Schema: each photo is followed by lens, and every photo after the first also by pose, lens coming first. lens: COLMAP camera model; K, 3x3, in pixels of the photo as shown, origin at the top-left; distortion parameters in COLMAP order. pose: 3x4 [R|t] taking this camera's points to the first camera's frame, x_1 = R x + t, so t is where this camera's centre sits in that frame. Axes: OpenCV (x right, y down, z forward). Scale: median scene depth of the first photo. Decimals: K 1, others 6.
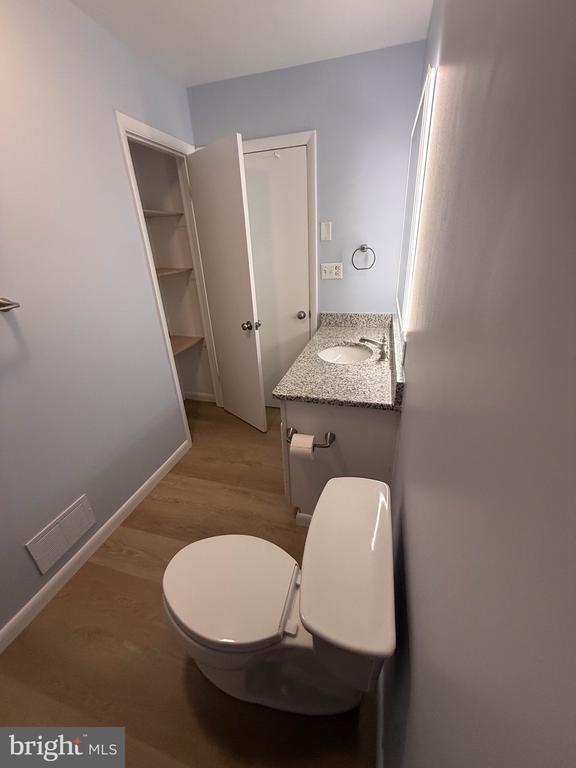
lens RADIAL K [[307.5, 0, 283.2], [0, 307.5, 381.9], [0, 0, 1]] dist [-0.002925, 0.000449]
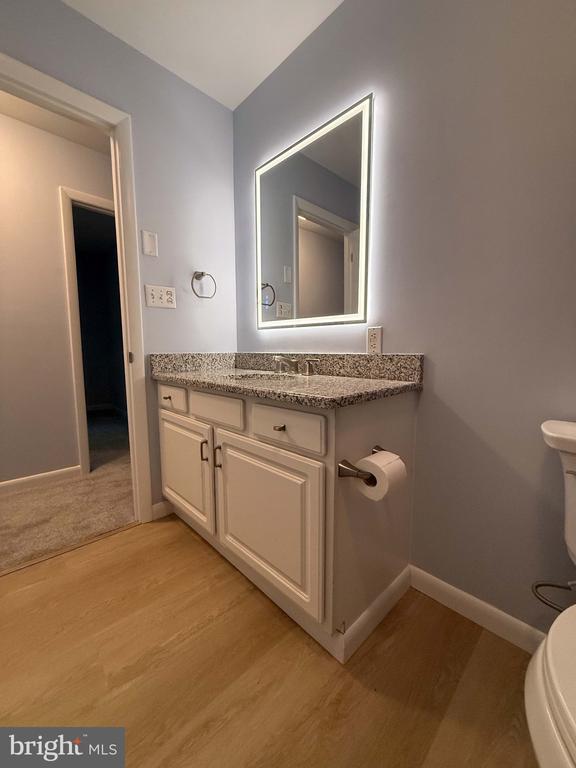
lens RADIAL K [[307.5, 0, 288.3], [0, 307.5, 382.3], [0, 0, 1]] dist [-0.002925, 0.000449]
pose [[0.479943, -0.043780, 0.876207, -0.351302], [0.348525, 0.926073, -0.144634, 0.040081], [-0.805099, 0.374796, 0.459721, 0.500109]]
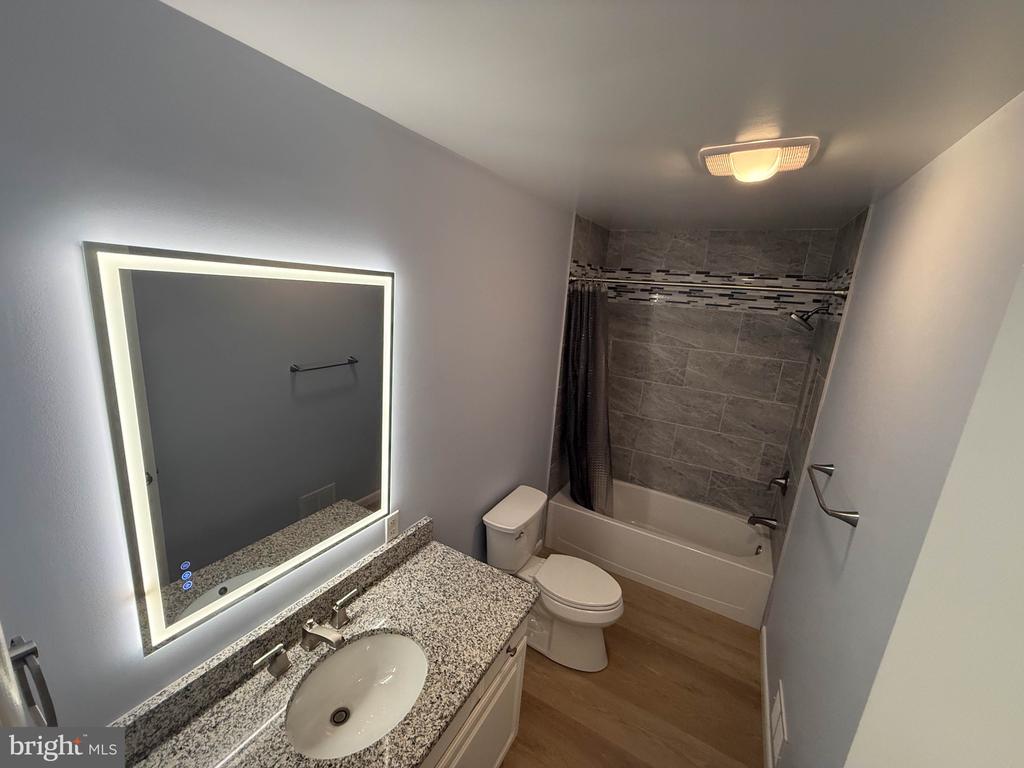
lens RADIAL K [[410.0, 0, 510.3], [0, 410.0, 385.5], [0, 0, 1]] dist [-0.002925, 0.000449]
pose [[-0.976351, -0.066667, 0.205656, -0.092370], [0.071963, 0.796803, 0.599939, -0.668769], [-0.203863, 0.600550, -0.773162, 0.967237]]
